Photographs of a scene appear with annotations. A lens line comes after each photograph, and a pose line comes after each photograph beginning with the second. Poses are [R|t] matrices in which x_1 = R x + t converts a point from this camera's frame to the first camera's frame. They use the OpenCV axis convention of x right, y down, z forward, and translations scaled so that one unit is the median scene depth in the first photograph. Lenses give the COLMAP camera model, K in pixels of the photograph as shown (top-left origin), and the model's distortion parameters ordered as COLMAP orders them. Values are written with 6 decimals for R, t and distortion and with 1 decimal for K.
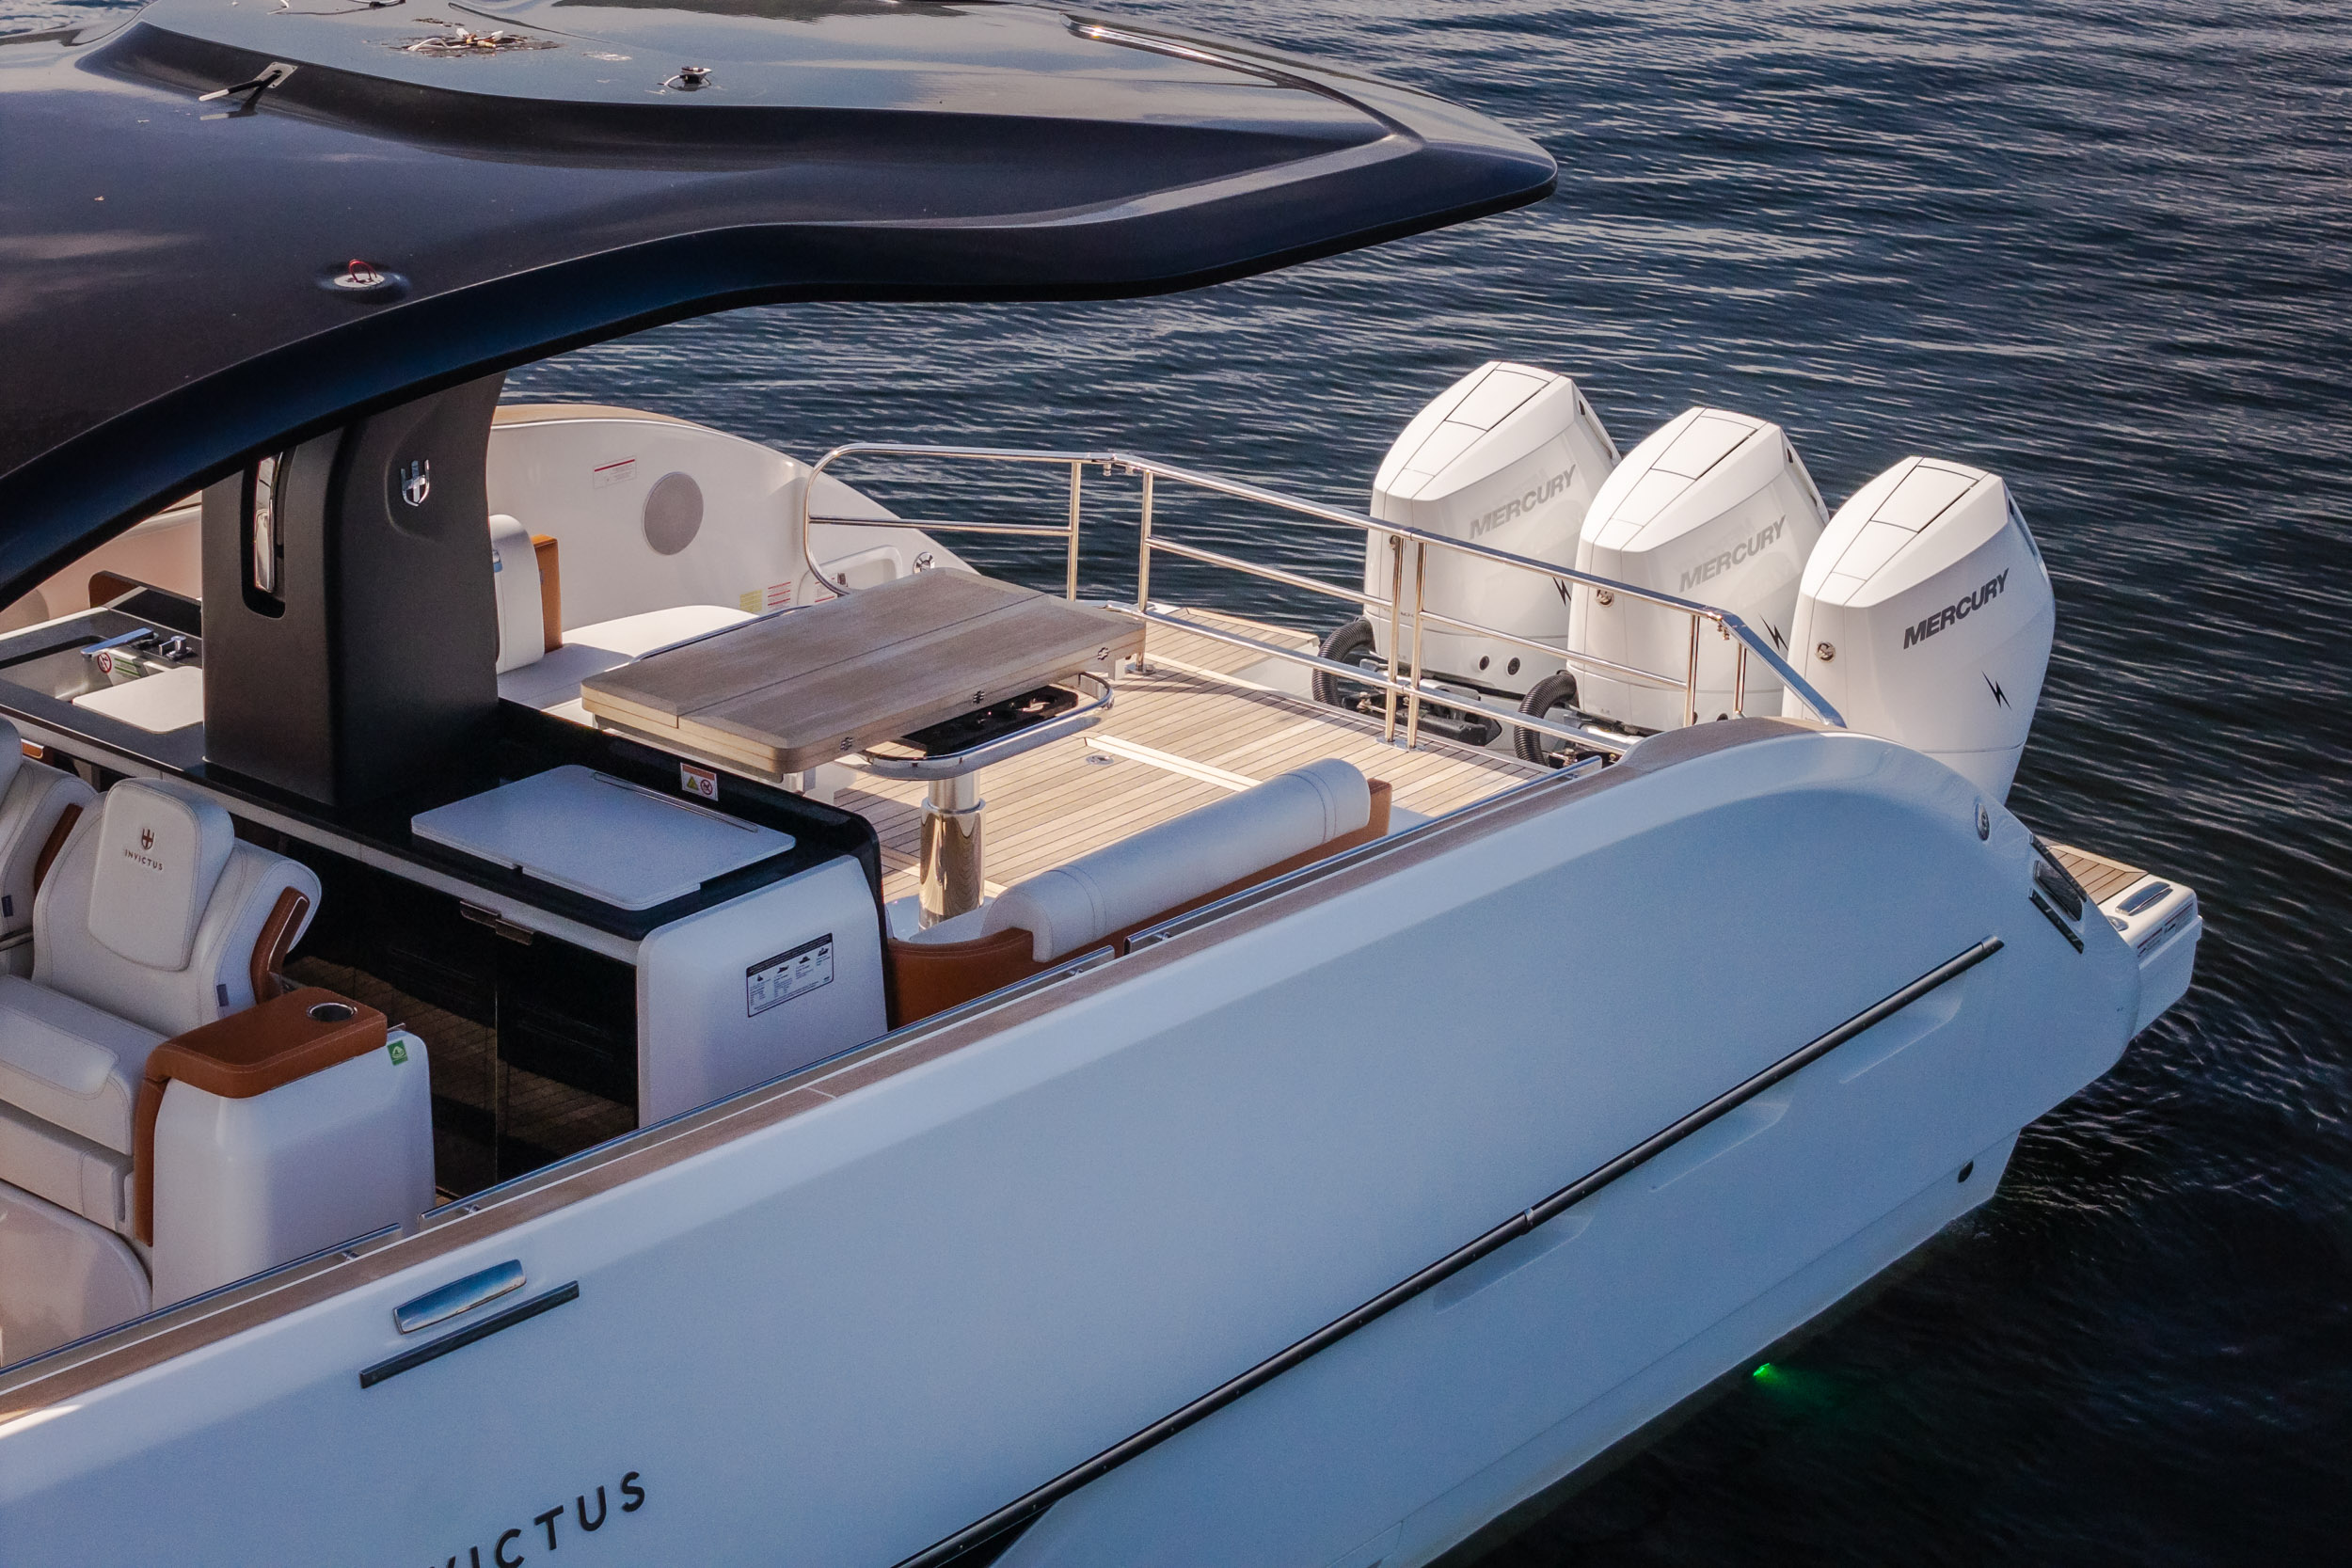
lens RADIAL K [[4522.5, 0, 1176.0], [0, 4522.5, 784.0], [0, 0, 1]] dist [-0.064933, -0.457920]
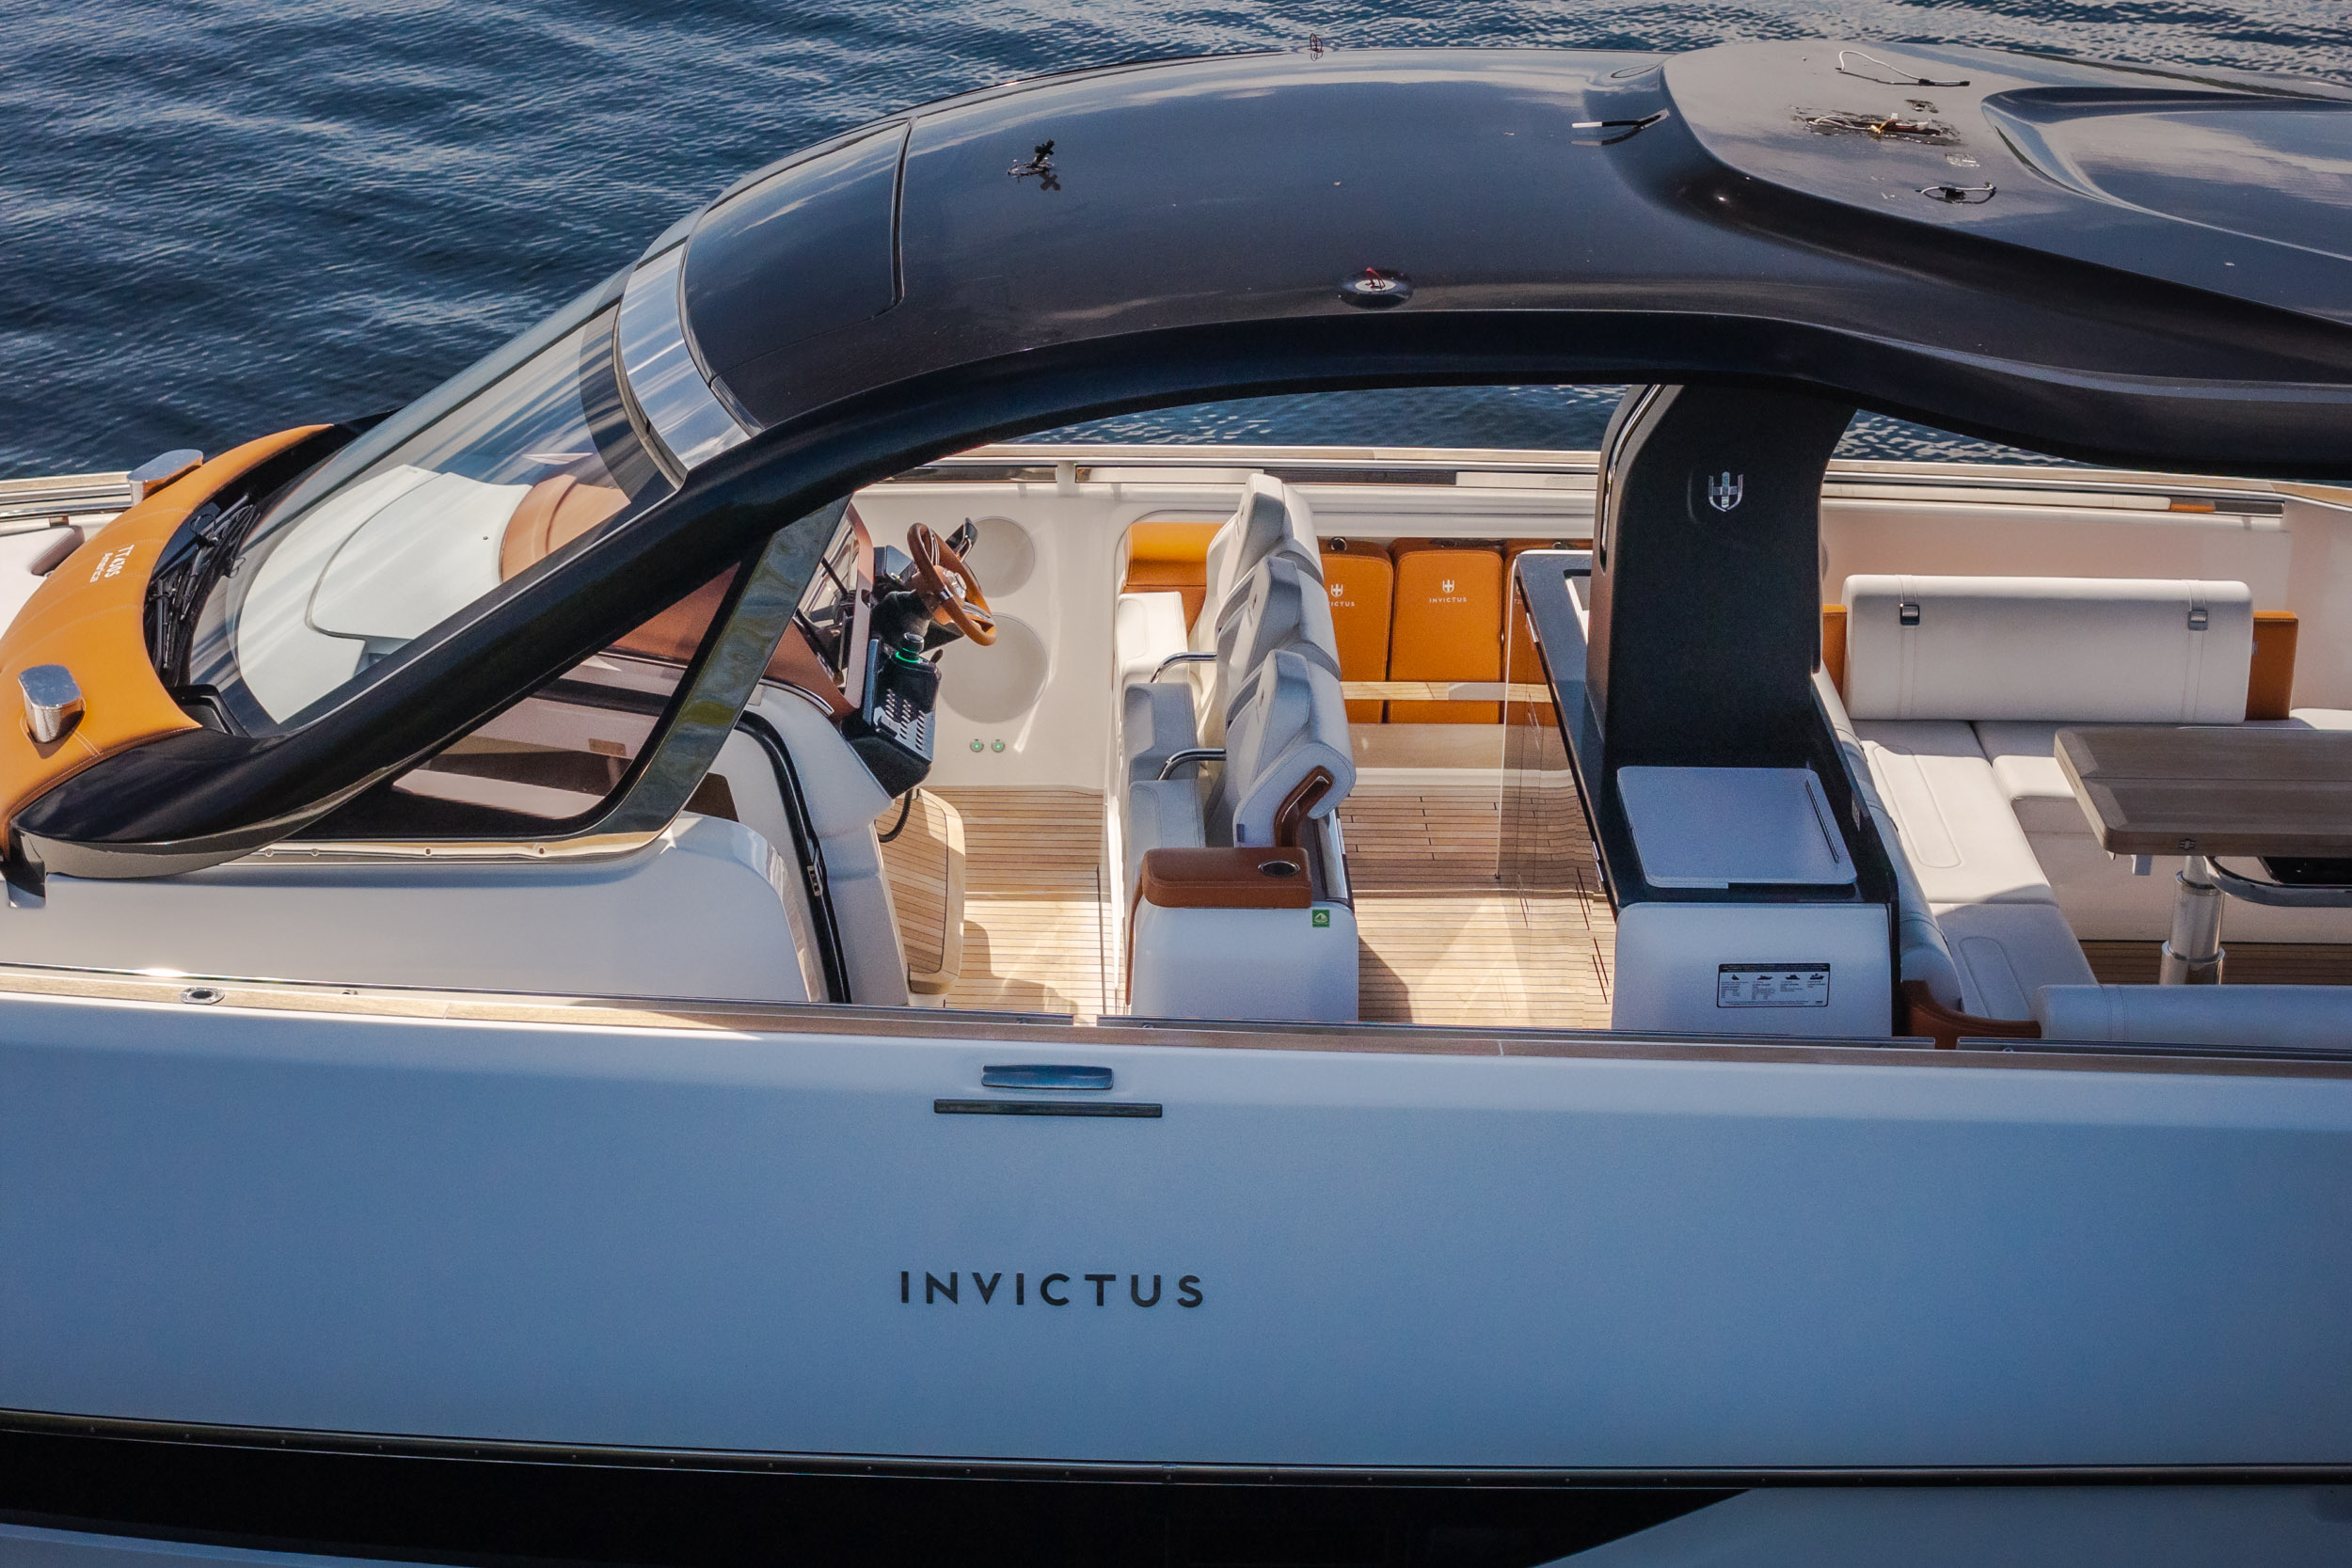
lens RADIAL K [[4522.5, 0, 1176.0], [0, 4522.5, 784.0], [0, 0, 1]] dist [-0.064933, -0.457920]
pose [[0.678143, 0.277986, -0.680327, 0.561770], [-0.267779, 0.955530, 0.123516, -0.104102], [0.684409, 0.098416, 0.722425, 0.084366]]
